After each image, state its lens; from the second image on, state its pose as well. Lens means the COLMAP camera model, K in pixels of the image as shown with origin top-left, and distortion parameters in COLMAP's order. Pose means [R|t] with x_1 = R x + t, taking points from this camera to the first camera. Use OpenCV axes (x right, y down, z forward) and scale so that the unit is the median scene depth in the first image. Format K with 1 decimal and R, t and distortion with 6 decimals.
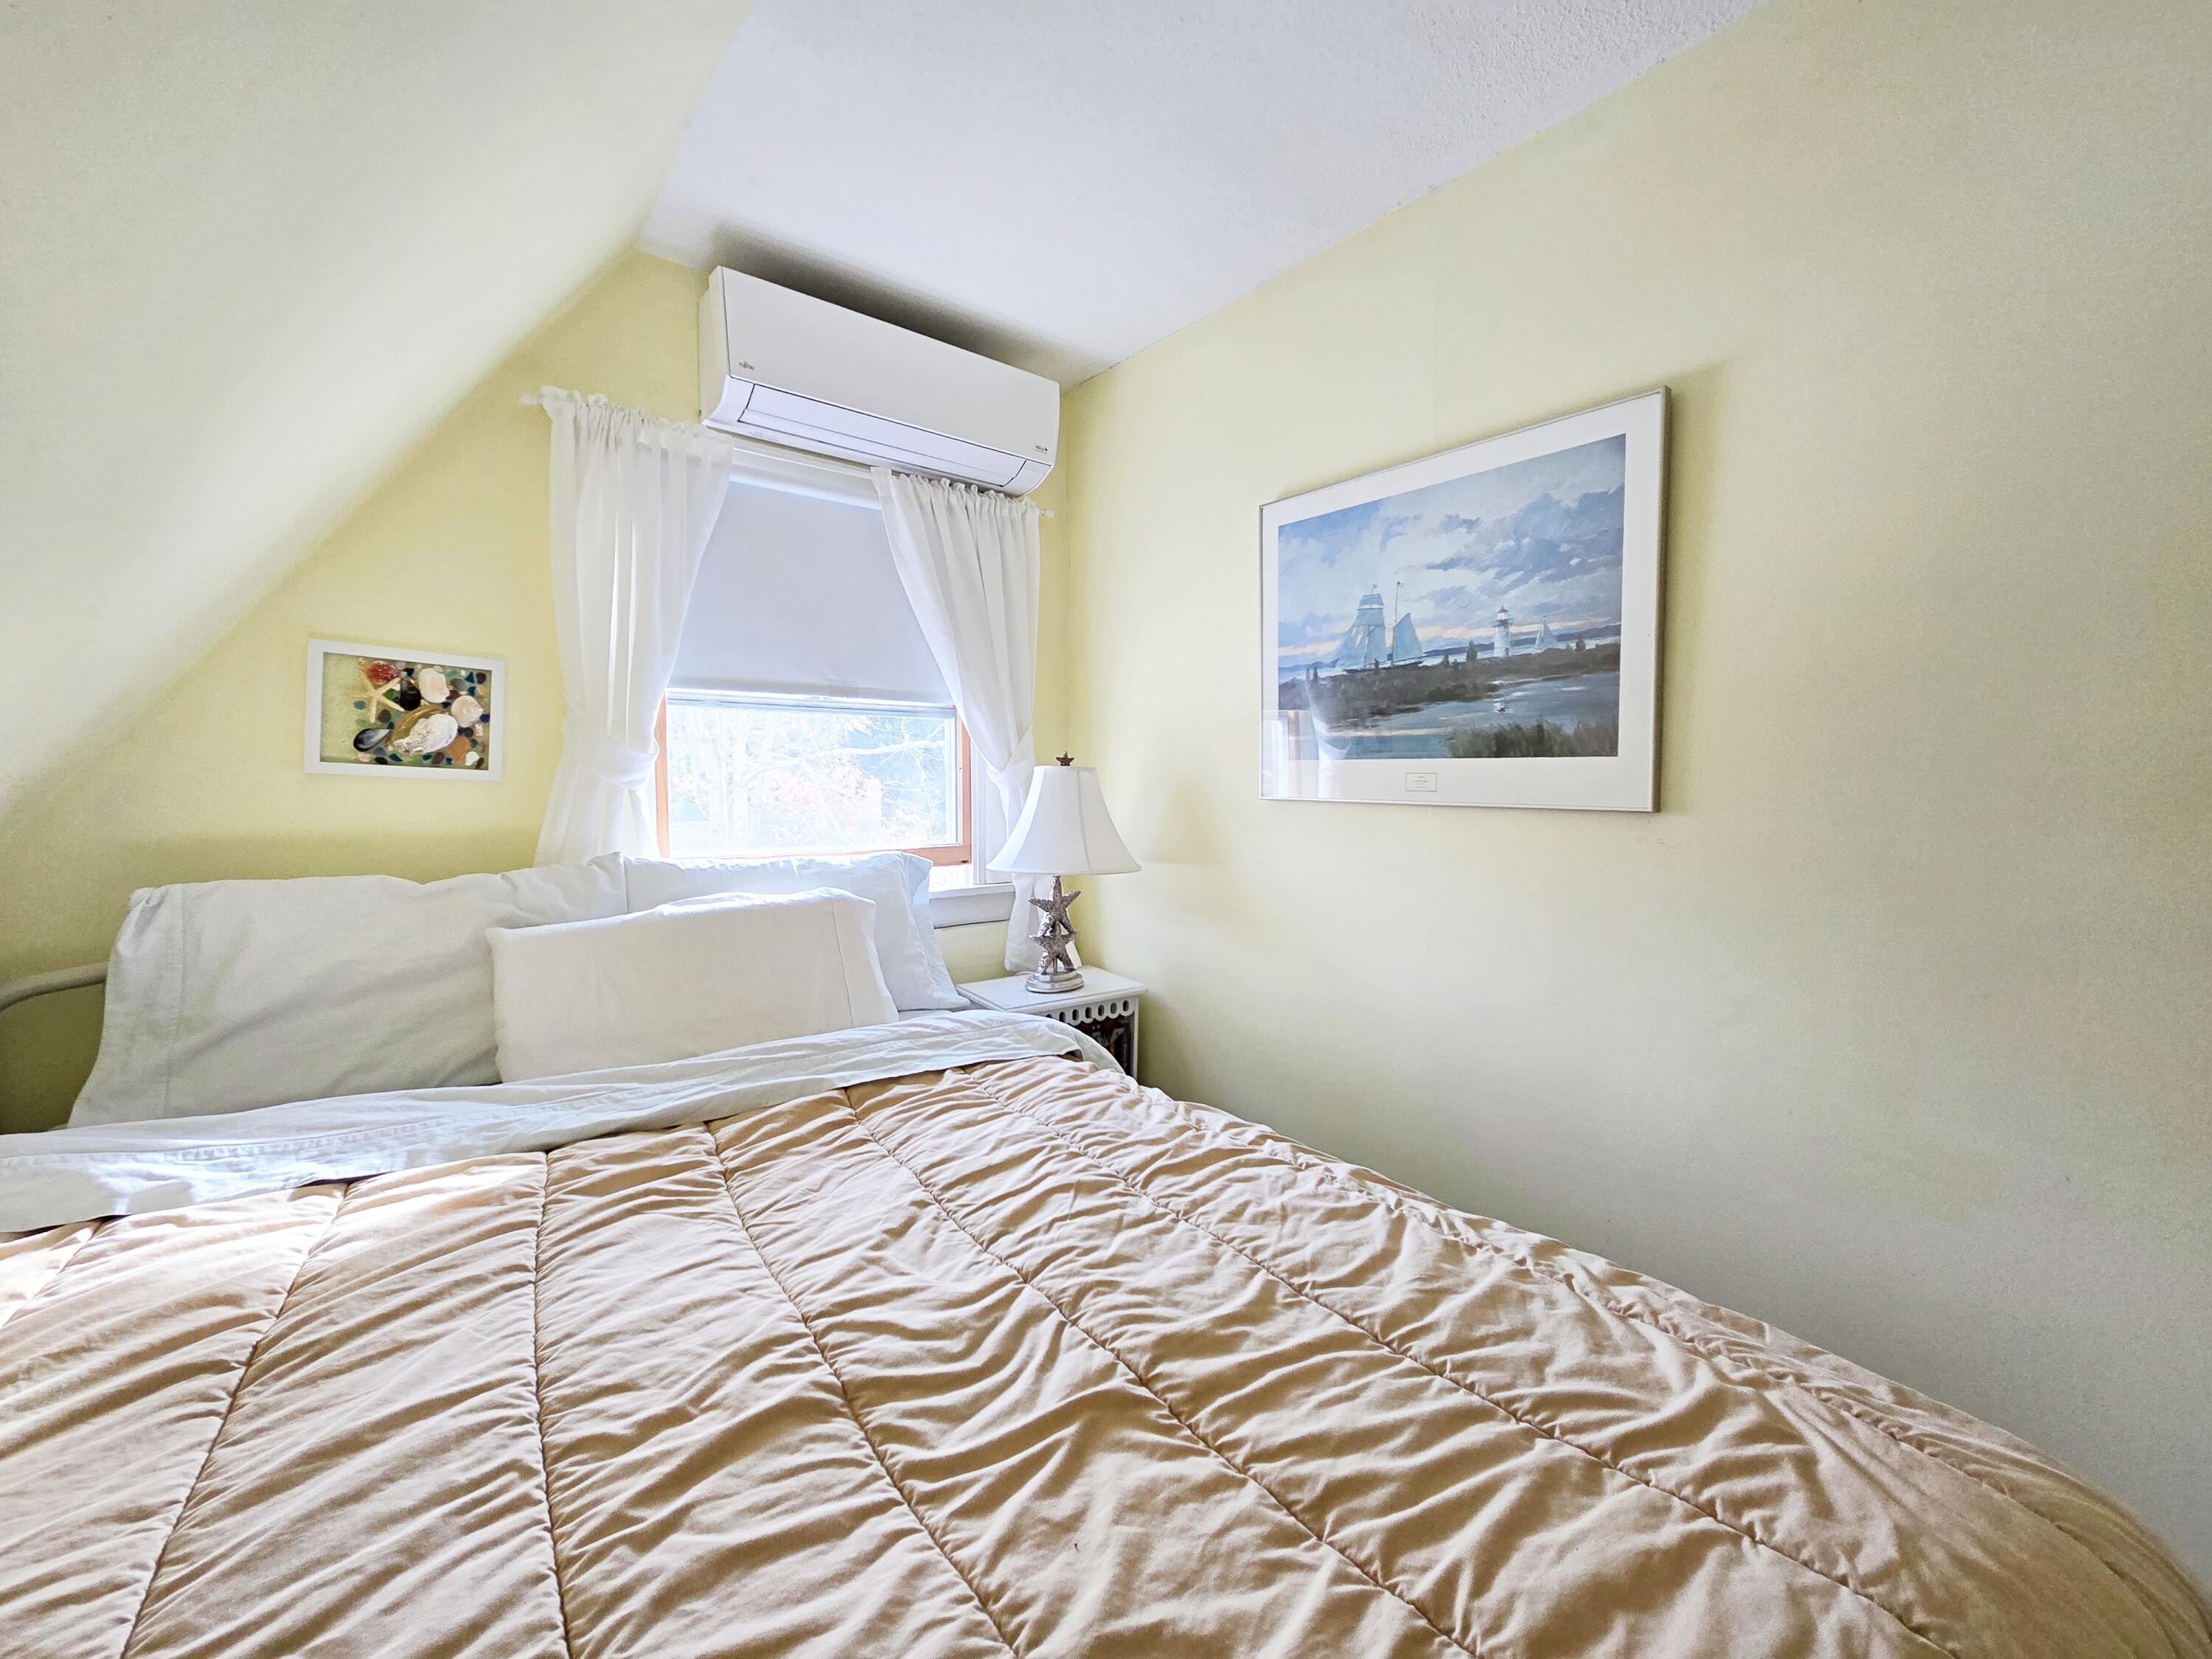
lens RADIAL K [[910.0, 0, 1111.3], [0, 910.0, 817.9], [0, 0, 1]] dist [0.006242, 0.000231]
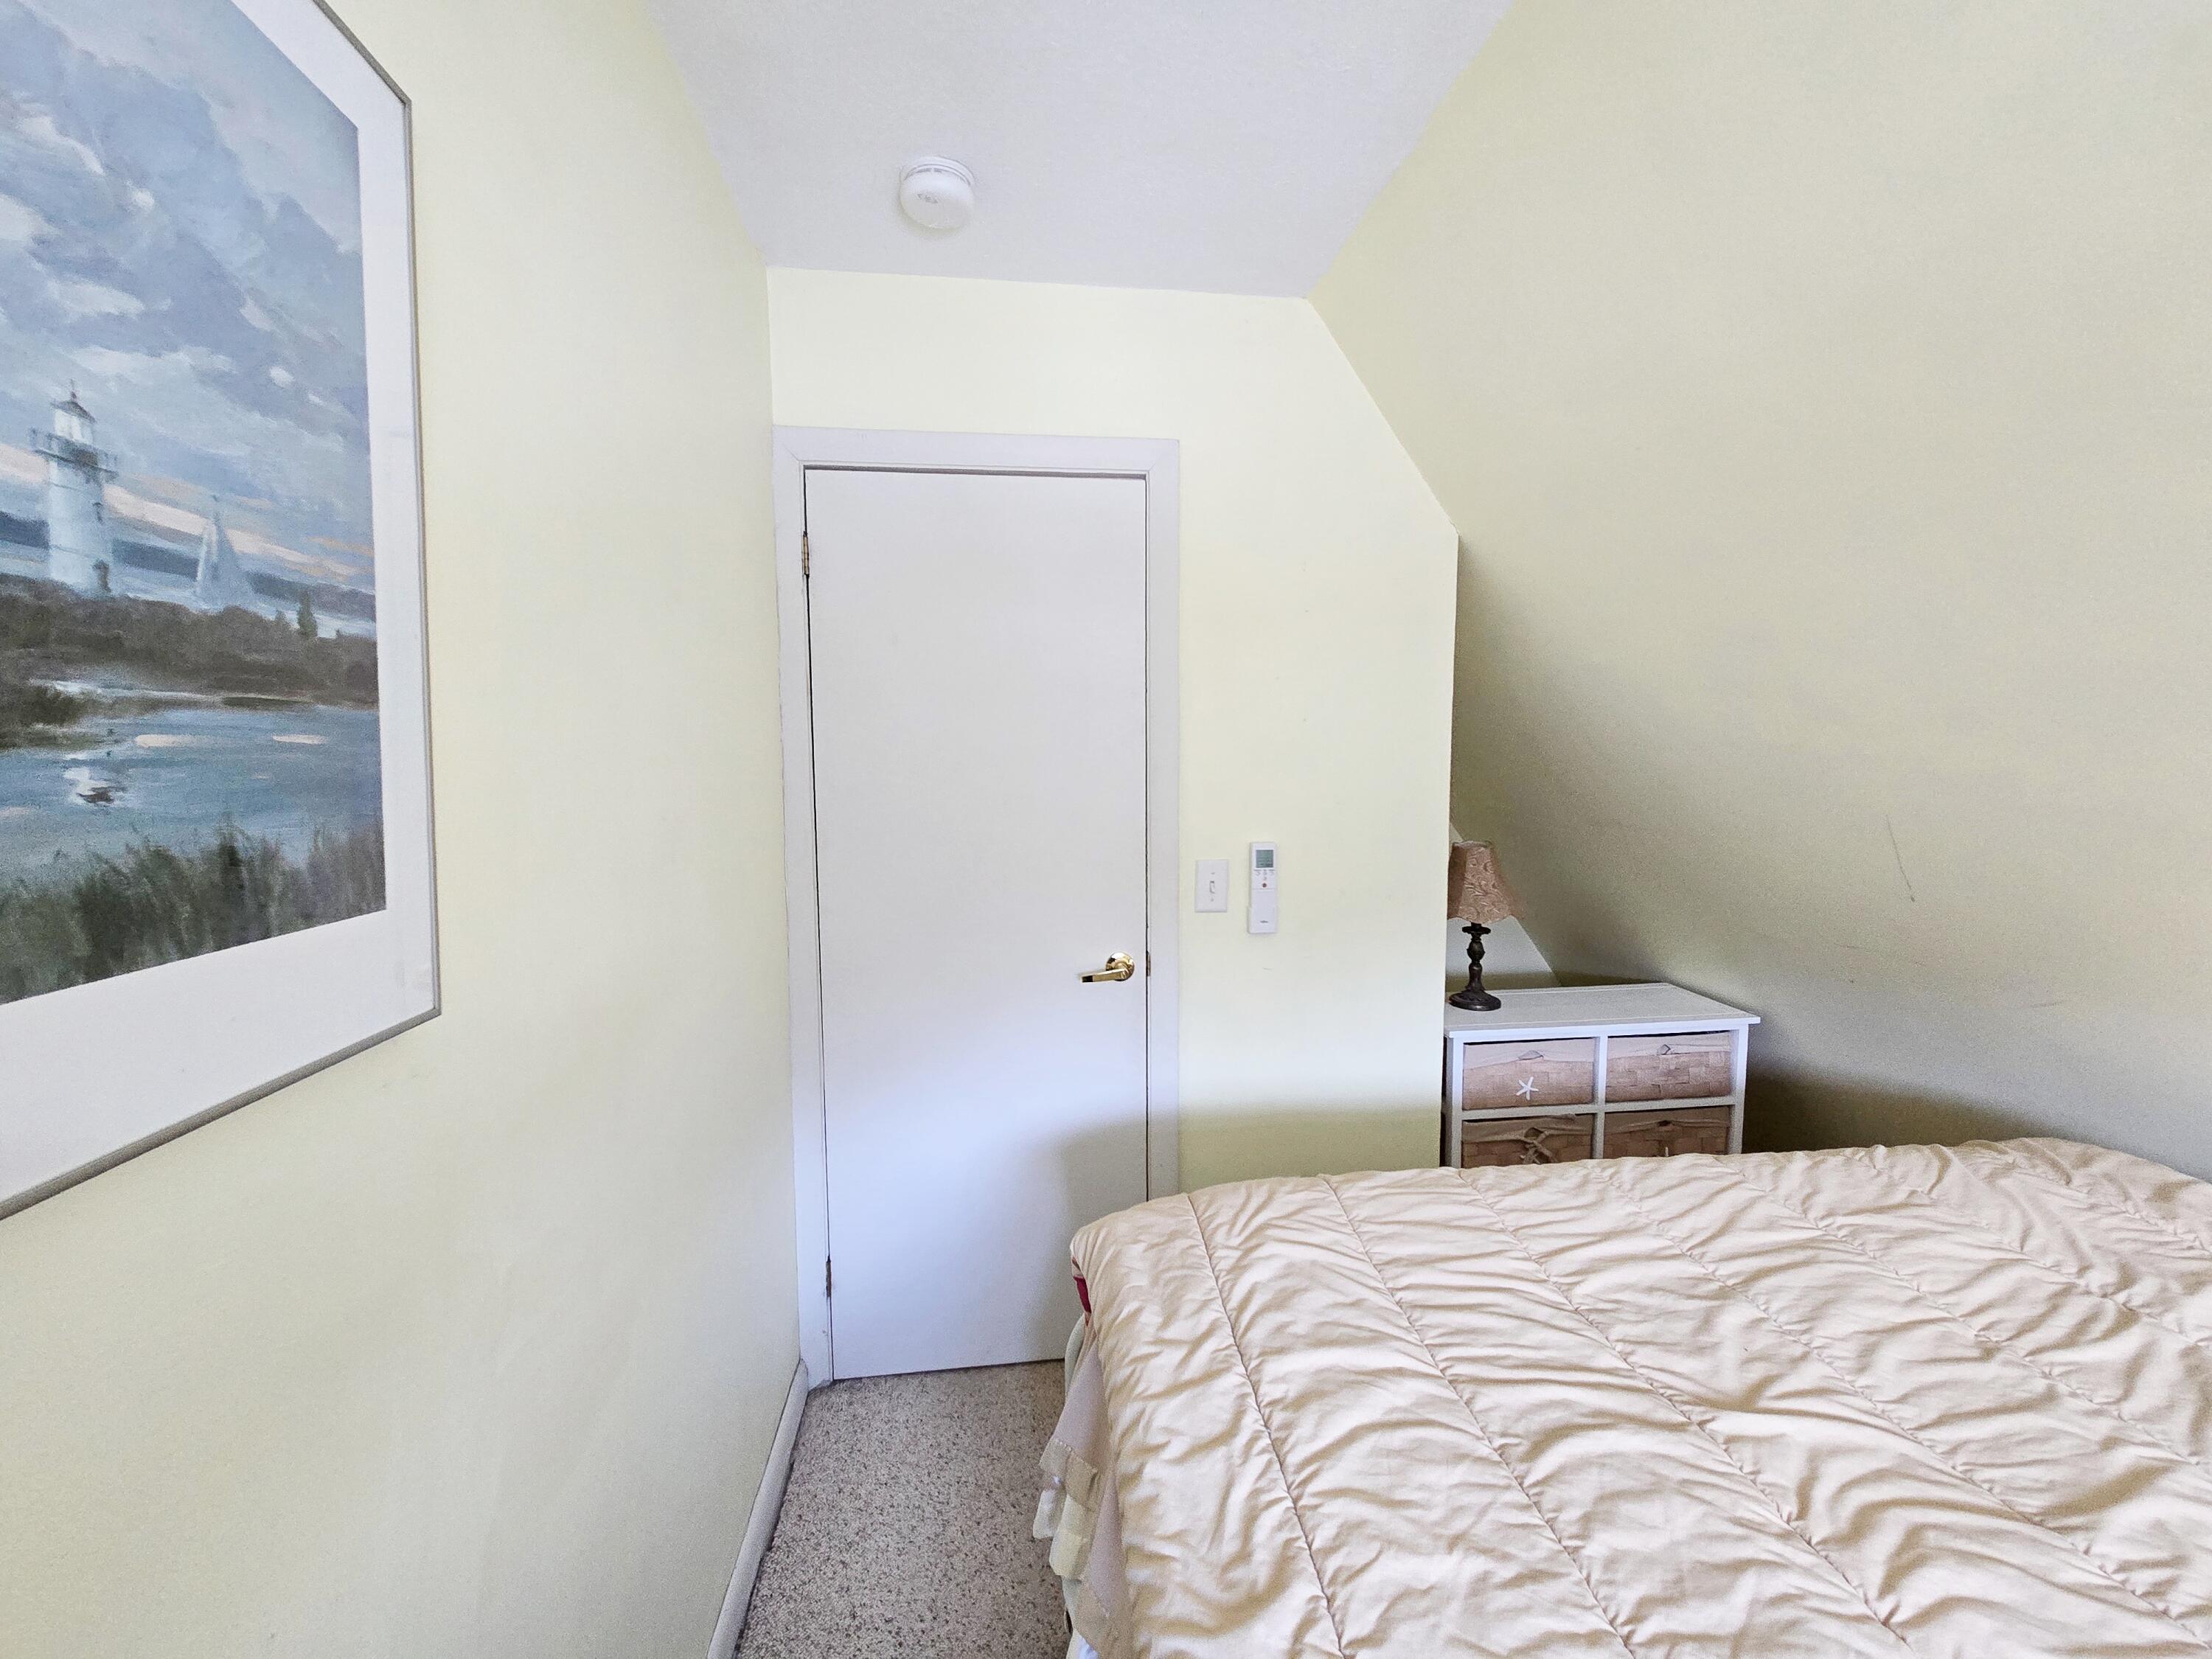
lens RADIAL K [[896.7, 0, 1101.4], [0, 896.7, 817.2], [0, 0, 1]] dist [0.003876, -0.000190]
pose [[-0.849937, -0.039015, 0.525438, 0.050576], [0.020346, 0.994080, 0.106725, -0.137826], [-0.526491, 0.101400, -0.844112, 1.097077]]
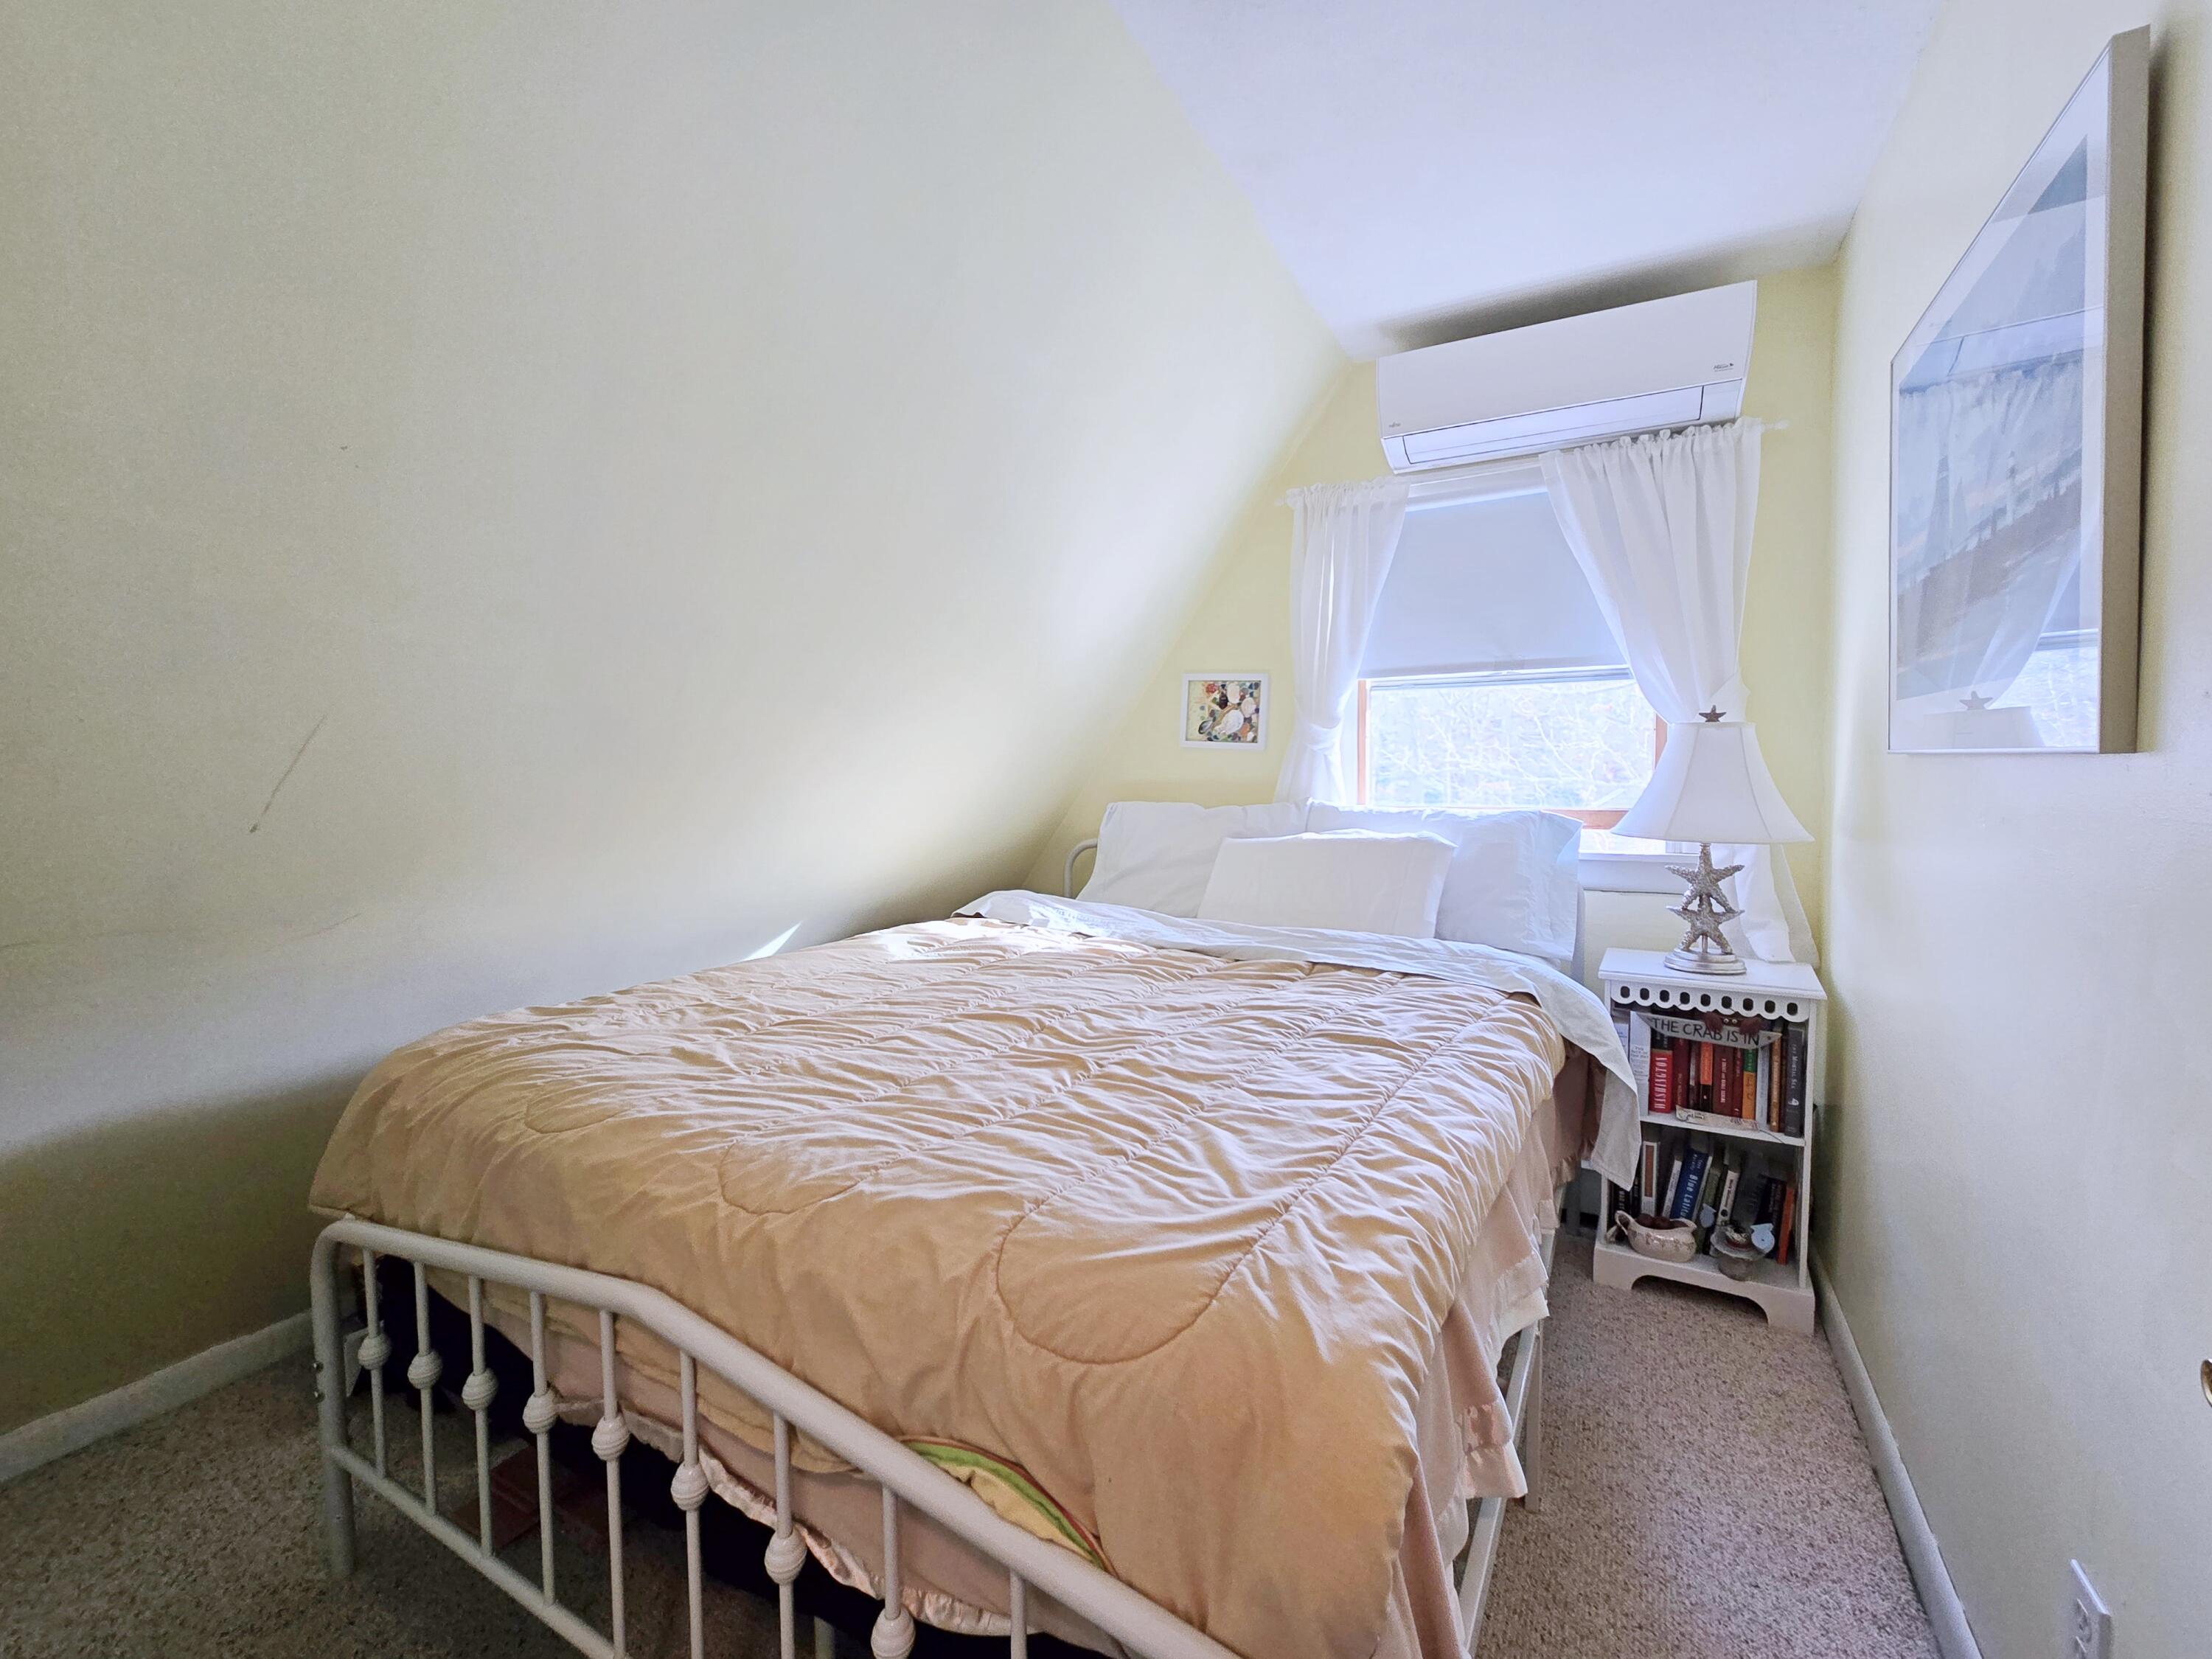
lens RADIAL K [[943.5, 0, 1110.4], [0, 943.5, 819.5], [0, 0, 1]] dist [0.000216, -0.000578]
pose [[0.378580, 0.045495, -0.924450, 0.842186], [-0.028889, 0.998885, 0.037328, 0.030252], [0.925118, 0.012574, 0.379472, 0.147796]]
